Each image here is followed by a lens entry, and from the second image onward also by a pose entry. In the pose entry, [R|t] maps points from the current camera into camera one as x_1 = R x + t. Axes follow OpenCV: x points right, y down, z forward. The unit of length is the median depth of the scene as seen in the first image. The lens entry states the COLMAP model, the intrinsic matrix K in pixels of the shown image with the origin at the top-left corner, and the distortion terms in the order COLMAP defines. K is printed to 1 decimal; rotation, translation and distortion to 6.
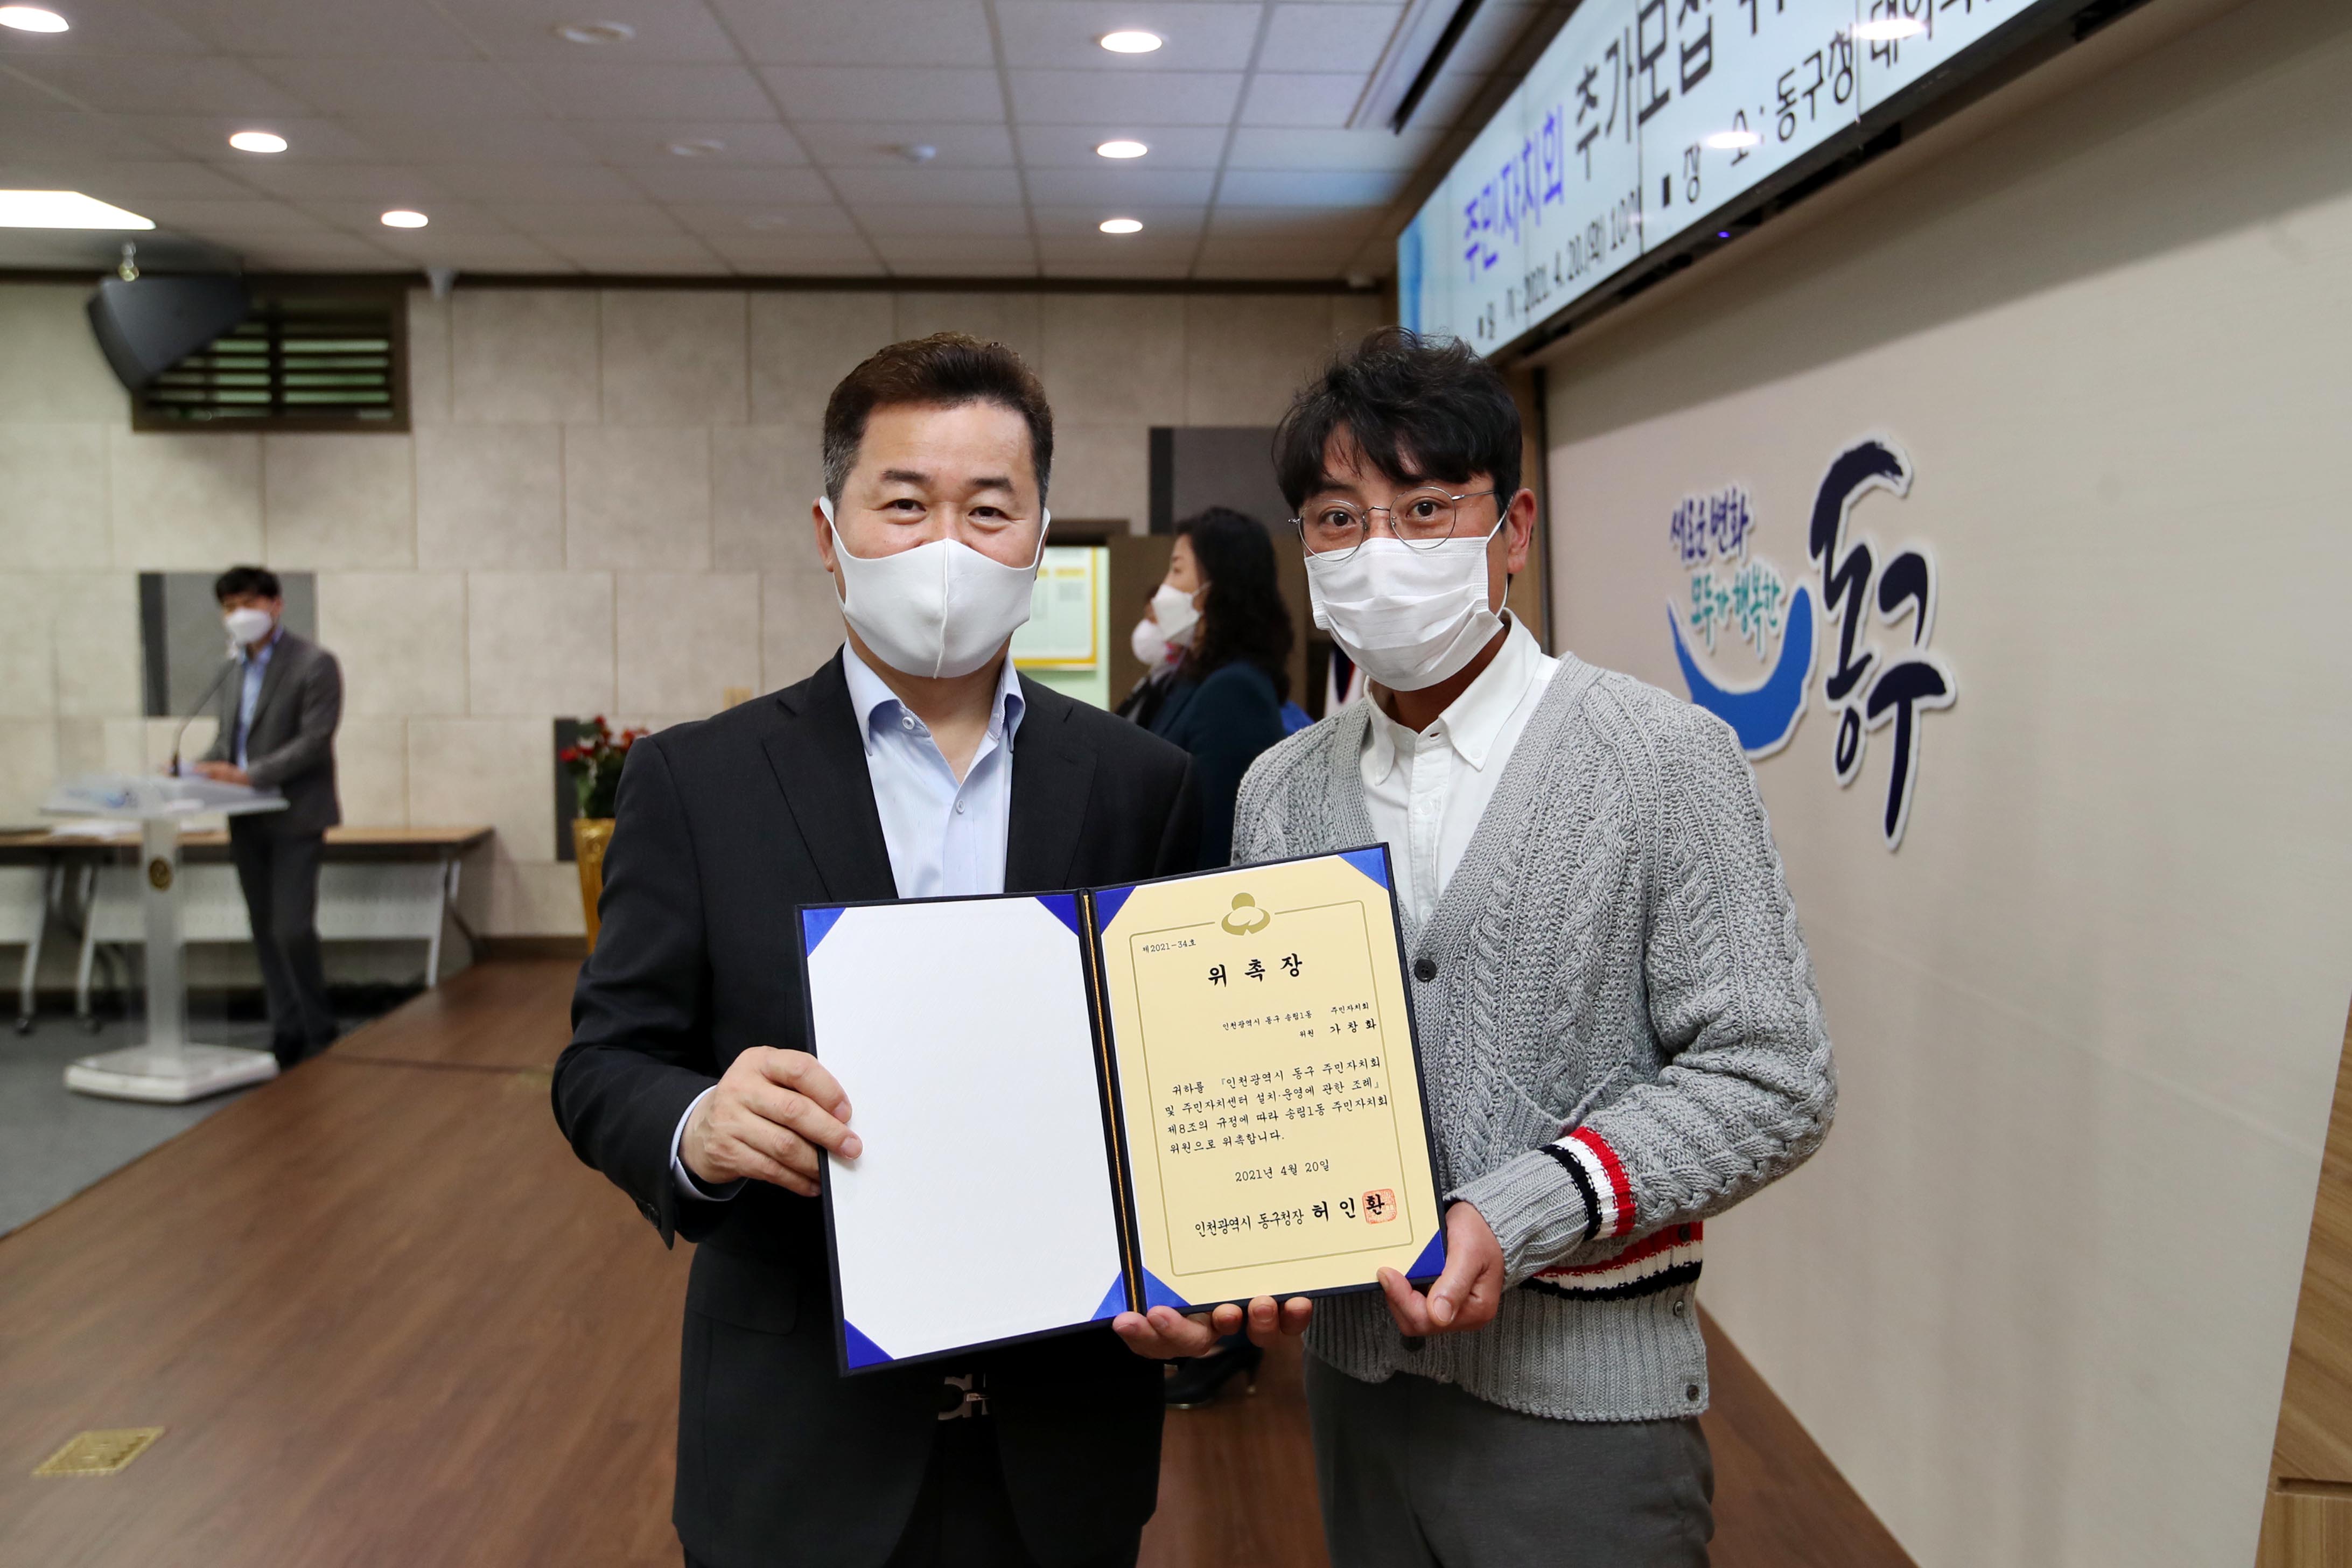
lens RADIAL K [[2017.3, 0, 1211.1], [0, 2017.3, 723.2], [0, 0, 1]] dist [0.007537, 0.001550]
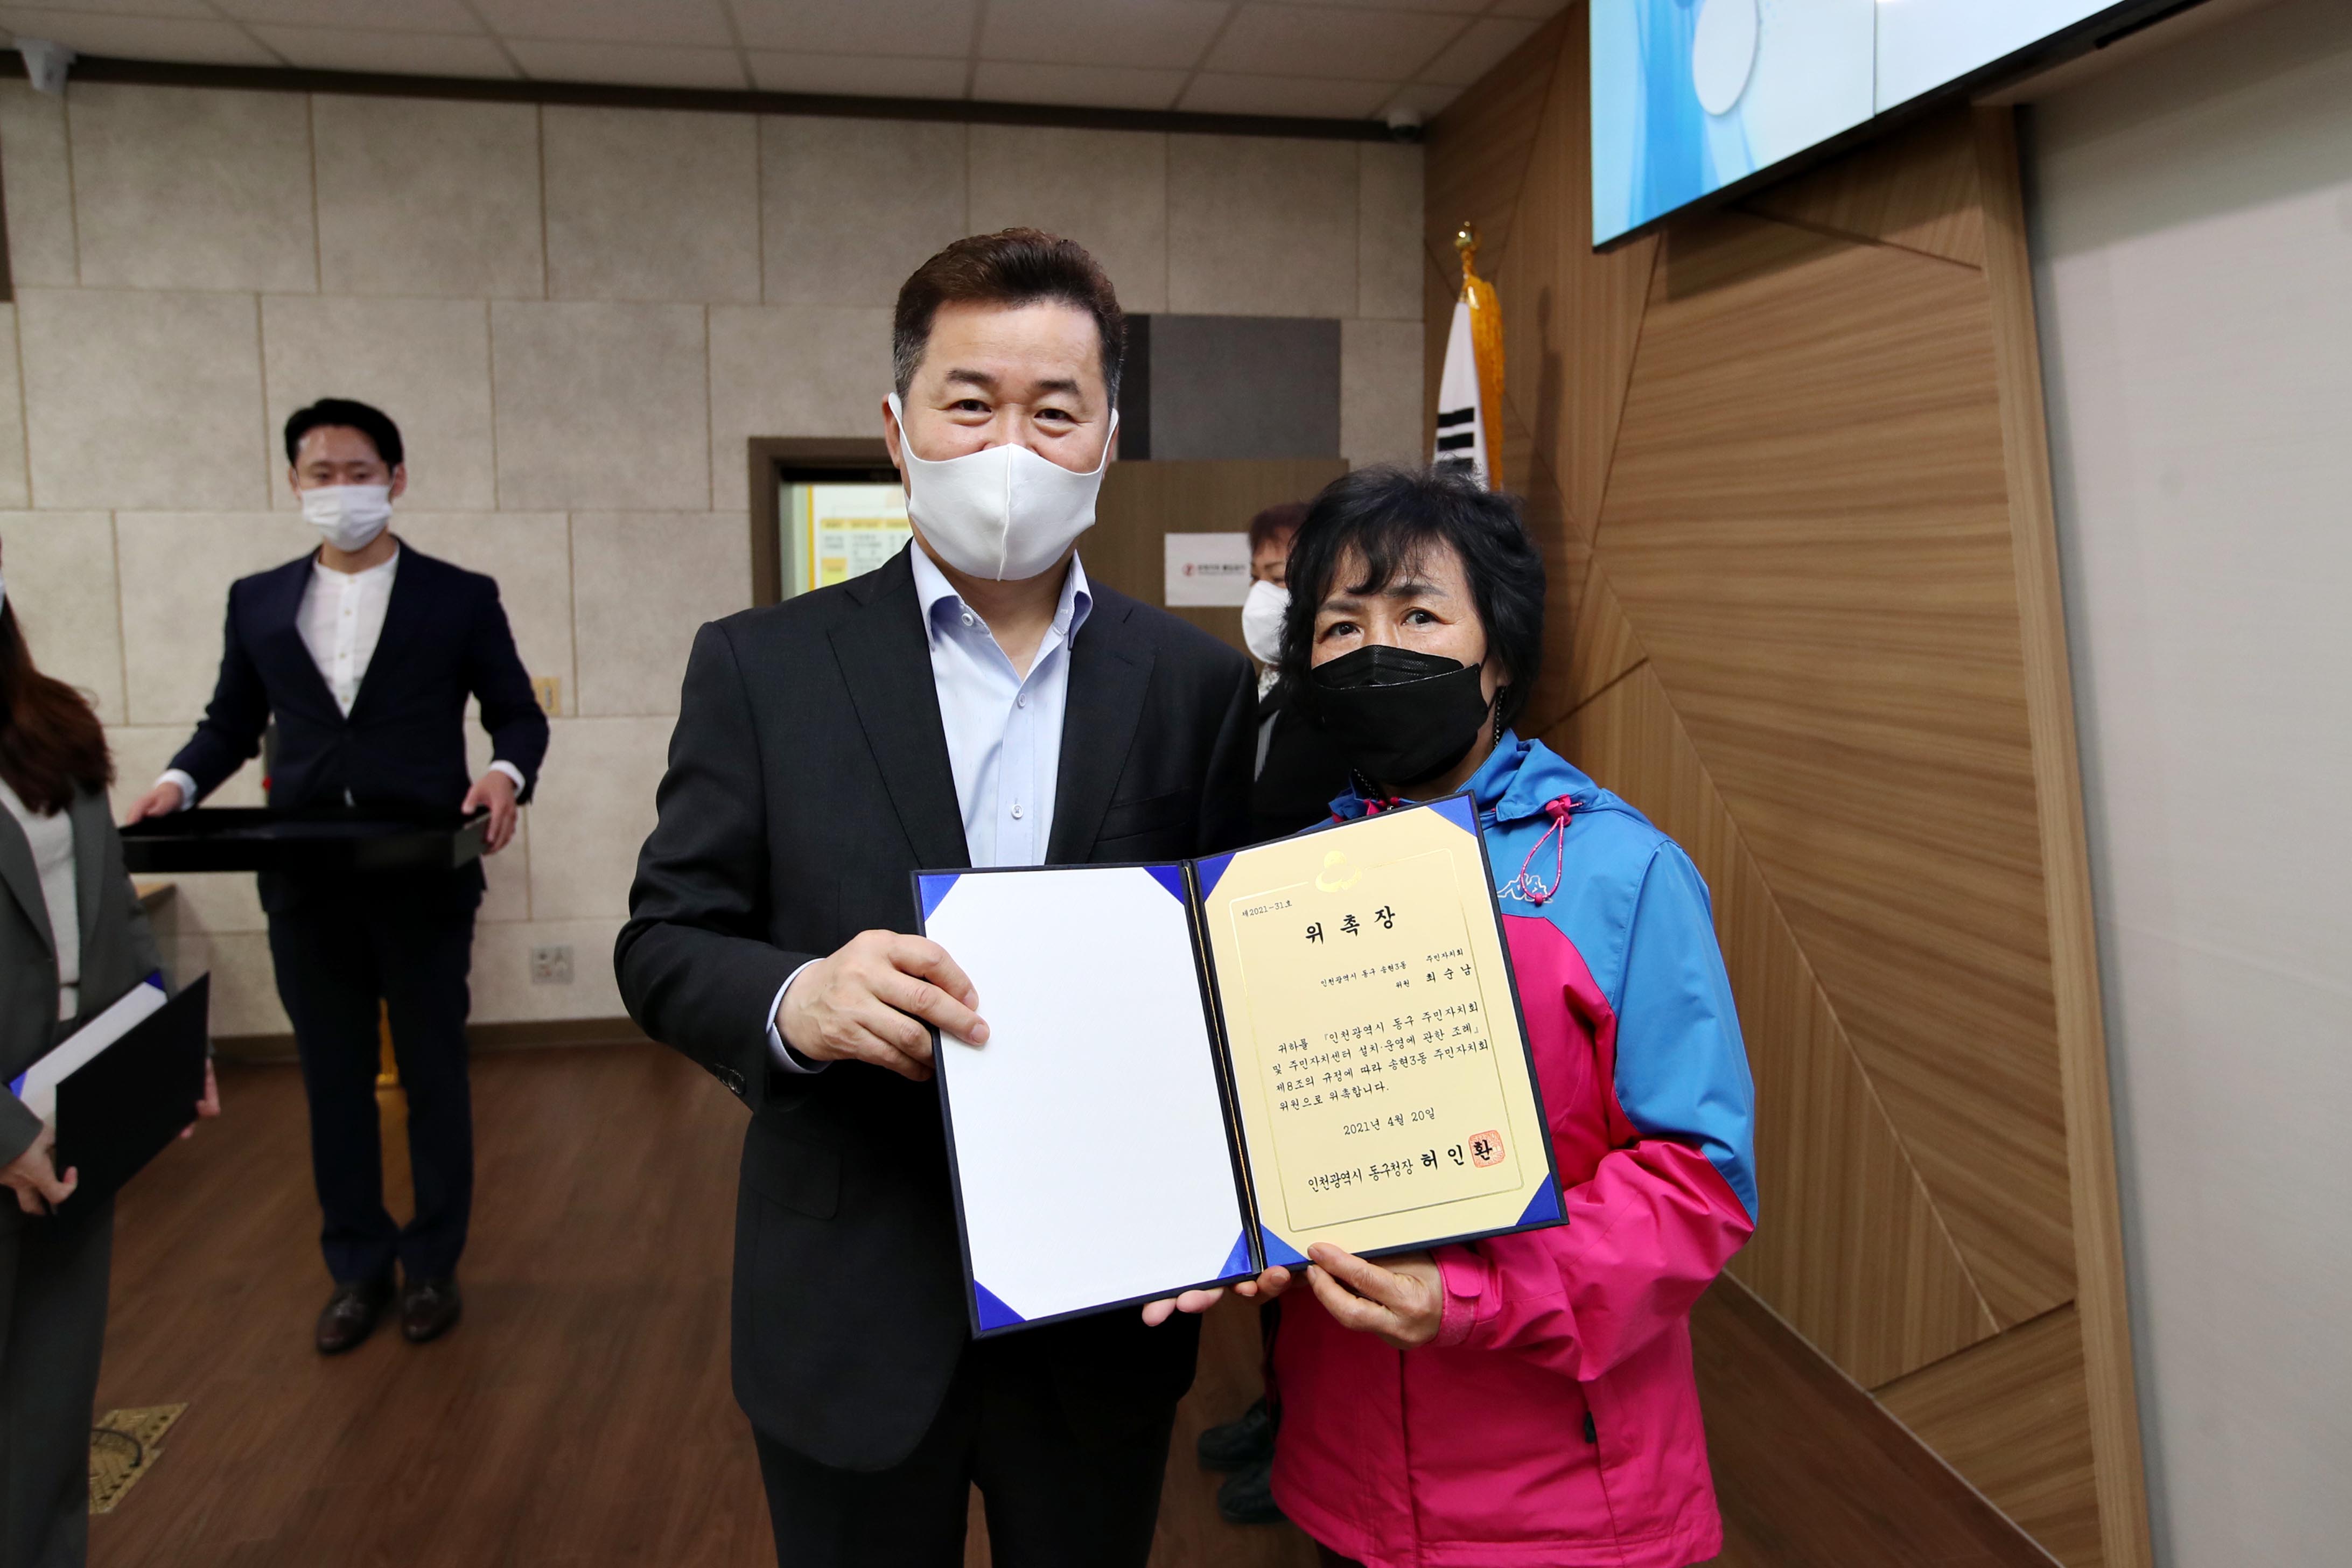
lens RADIAL K [[1652.3, 0, 1244.9], [0, 1652.3, 728.0], [0, 0, 1]] dist [-0.044989, 0.048094]
pose [[0.990144, -0.015751, 0.139162, -0.072618], [0.010212, 0.999130, 0.040428, -0.020928], [-0.139678, -0.038609, 0.989444, 0.409061]]
